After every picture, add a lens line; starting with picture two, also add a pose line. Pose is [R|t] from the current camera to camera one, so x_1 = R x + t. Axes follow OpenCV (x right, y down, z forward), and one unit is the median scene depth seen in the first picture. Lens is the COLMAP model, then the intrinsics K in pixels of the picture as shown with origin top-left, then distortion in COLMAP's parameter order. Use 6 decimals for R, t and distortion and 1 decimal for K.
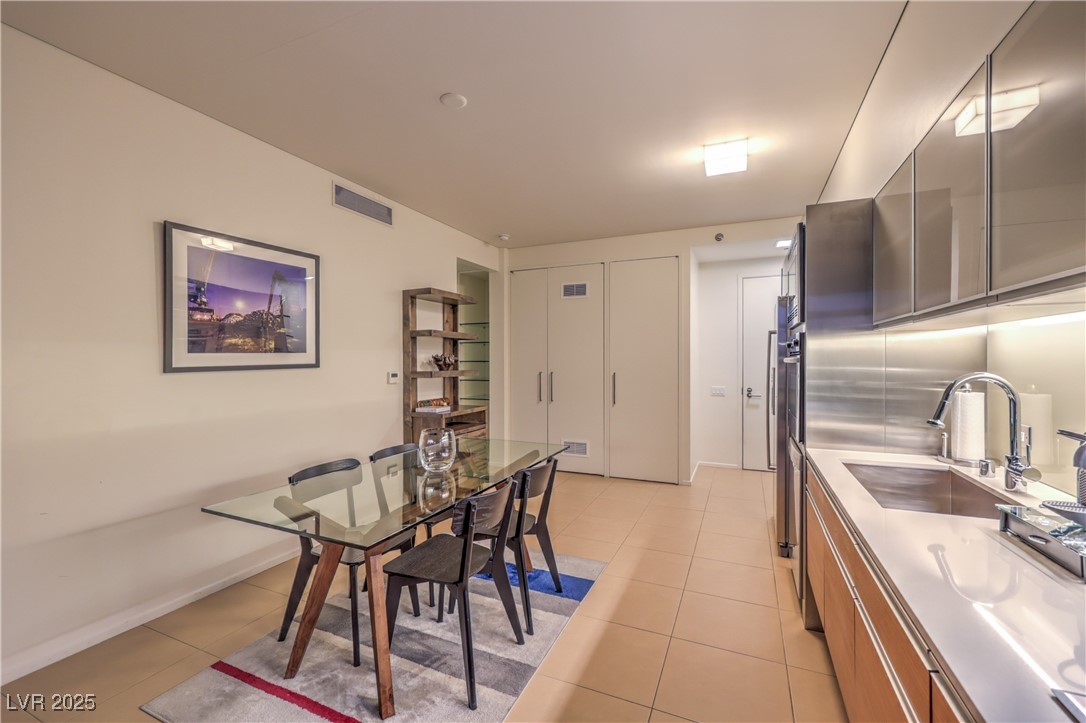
lens RADIAL K [[452.1, 0, 543.1], [0, 452.1, 364.3], [0, 0, 1]] dist [-0.001057, -0.000145]
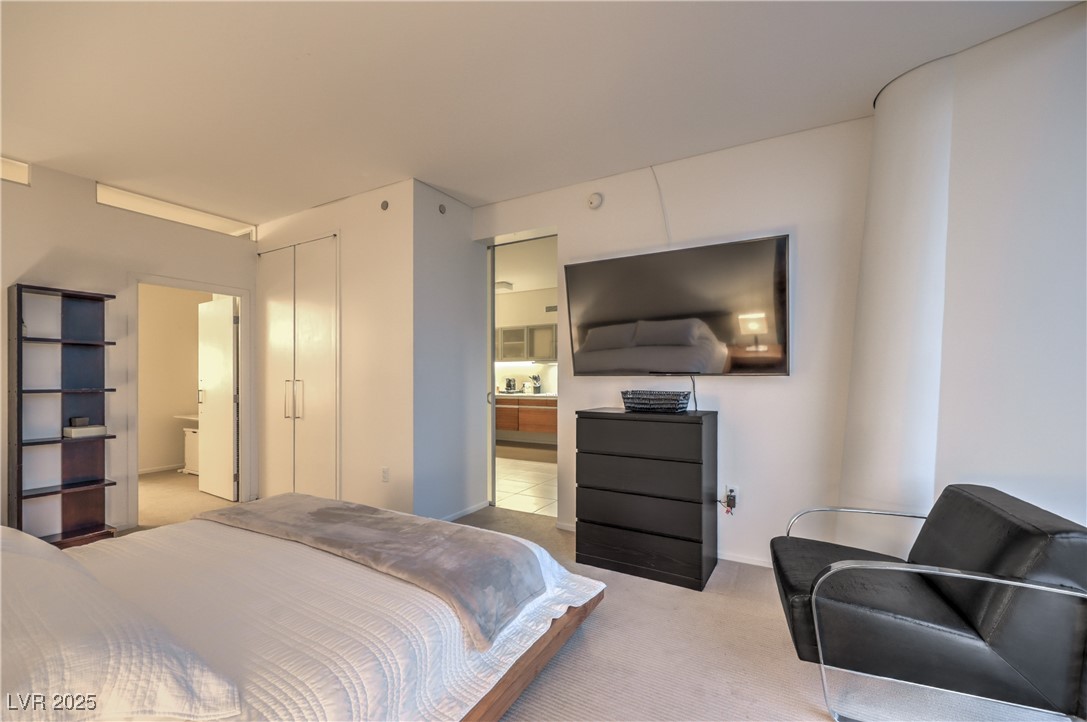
lens RADIAL K [[438.0, 0, 540.3], [0, 438.0, 377.6], [0, 0, 1]] dist [-0.000060, -0.000001]
pose [[0.090296, 0.001376, 0.995914, -2.880189], [0.011605, 0.999930, -0.002434, 0.069564], [-0.995847, 0.011778, 0.090274, -0.130109]]
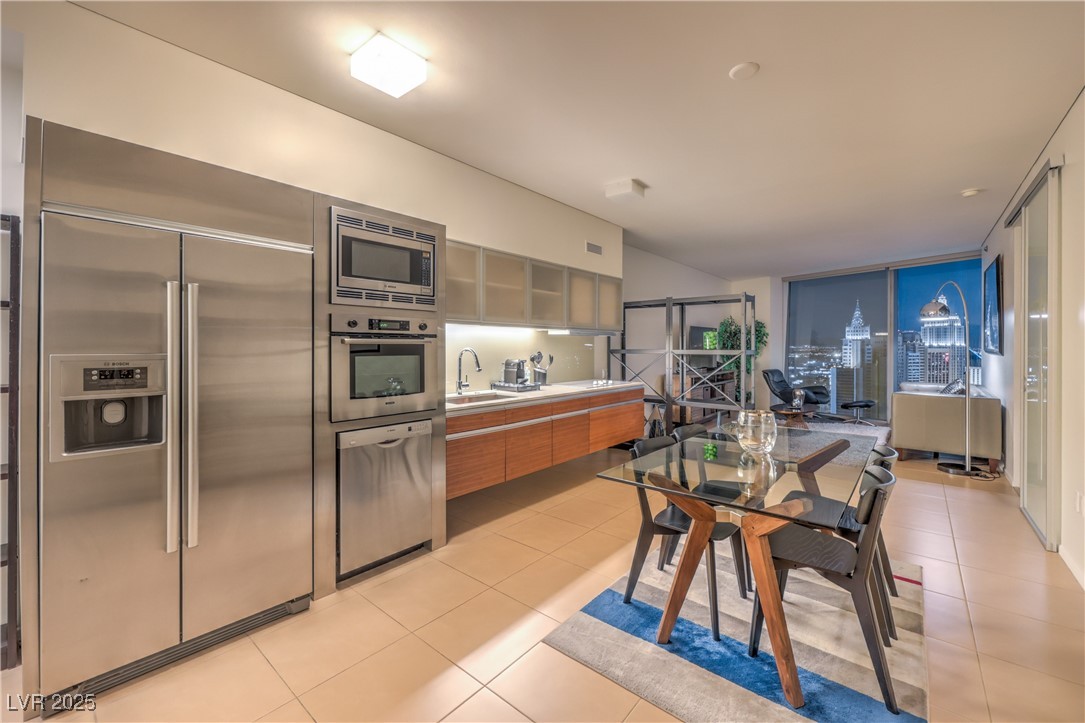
lens RADIAL K [[437.0, 0, 548.0], [0, 437.0, 347.2], [0, 0, 1]] dist [-0.000306, -0.000019]
pose [[-0.961597, -0.000370, 0.274464, -0.055758], [0.003239, 0.999914, 0.012695, -0.008615], [-0.274445, 0.013097, -0.961514, 2.062820]]
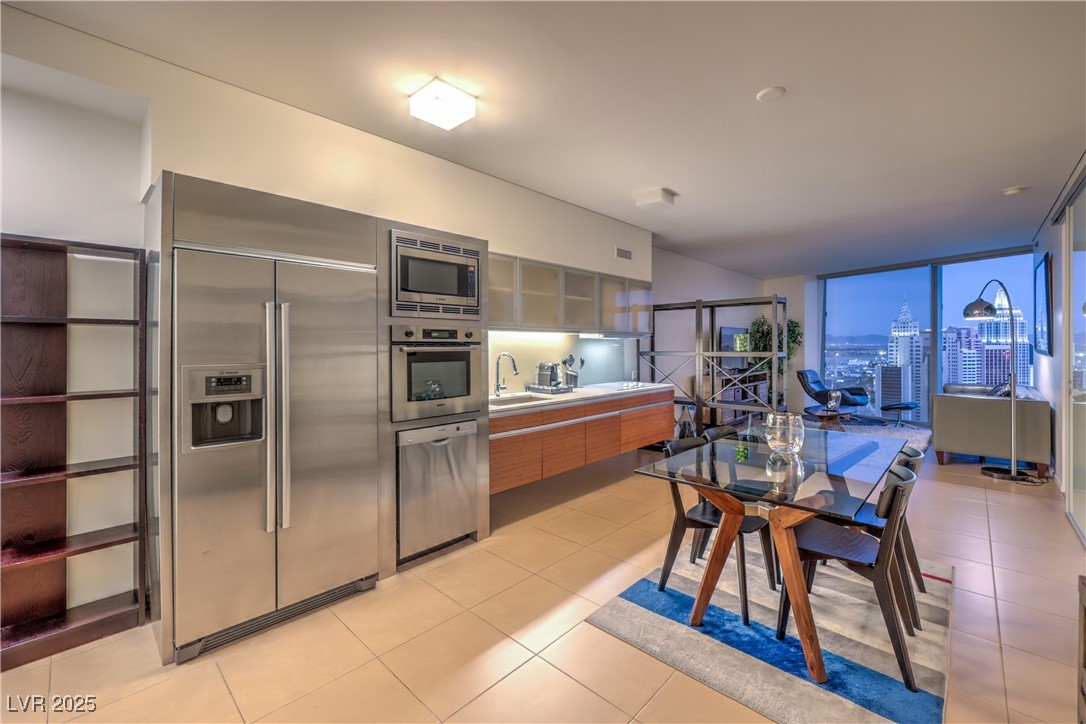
lens RADIAL K [[447.9, 0, 542.8], [0, 447.9, 347.6], [0, 0, 1]] dist [0.000293, 0.000101]
pose [[-0.942119, 0.004330, 0.335249, -0.053414], [0.009957, 0.999837, 0.015067, -0.030079], [-0.335129, 0.017533, -0.942009, 2.185673]]
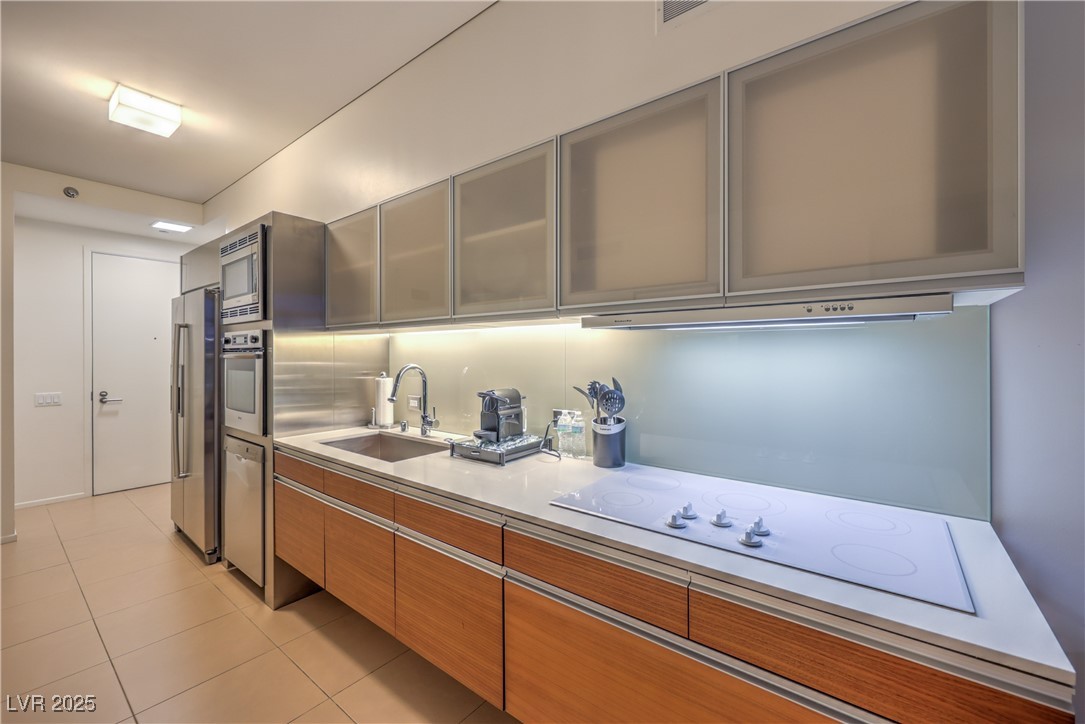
lens RADIAL K [[441.3, 0, 544.0], [0, 441.3, 354.4], [0, 0, 1]] dist [0.001103, 0.000144]
pose [[0.244084, 0.001310, 0.969753, -0.257018], [0.011390, 0.999926, -0.004218, -0.001858], [-0.969687, 0.012075, 0.244051, 0.126942]]
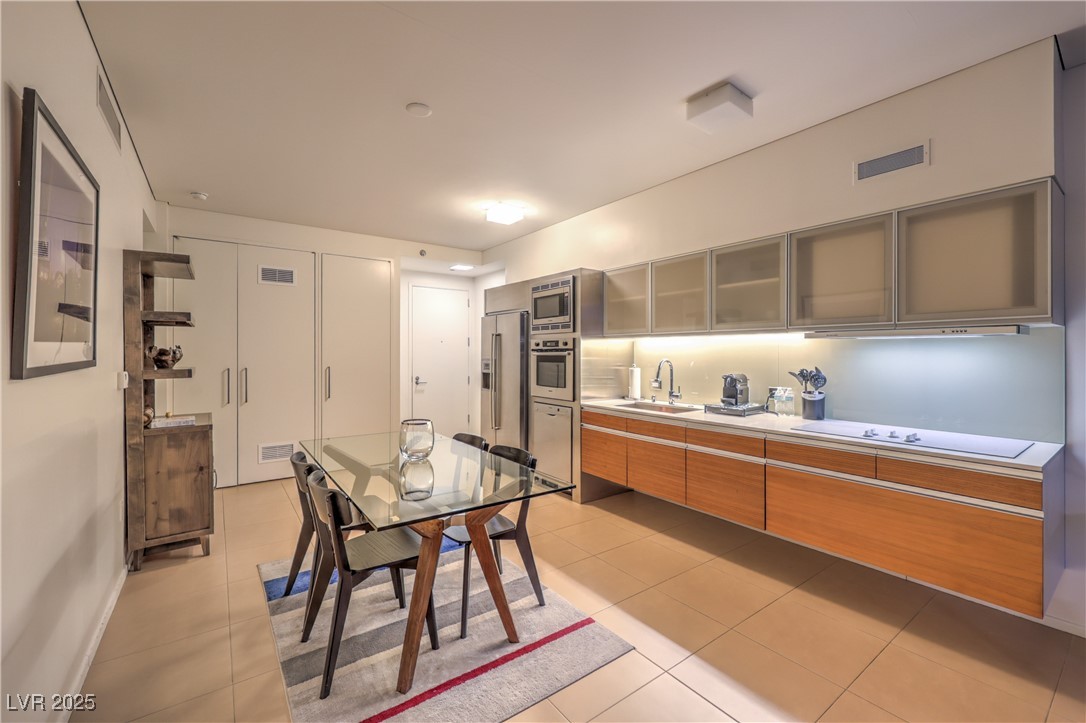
lens RADIAL K [[448.8, 0, 543.6], [0, 448.8, 354.3], [0, 0, 1]] dist [-0.000353, -0.000041]
pose [[0.496192, -0.001297, 0.868212, -0.993923], [0.008698, 0.999956, -0.003477, -0.002130], [-0.868169, 0.009276, 0.496182, 0.236614]]
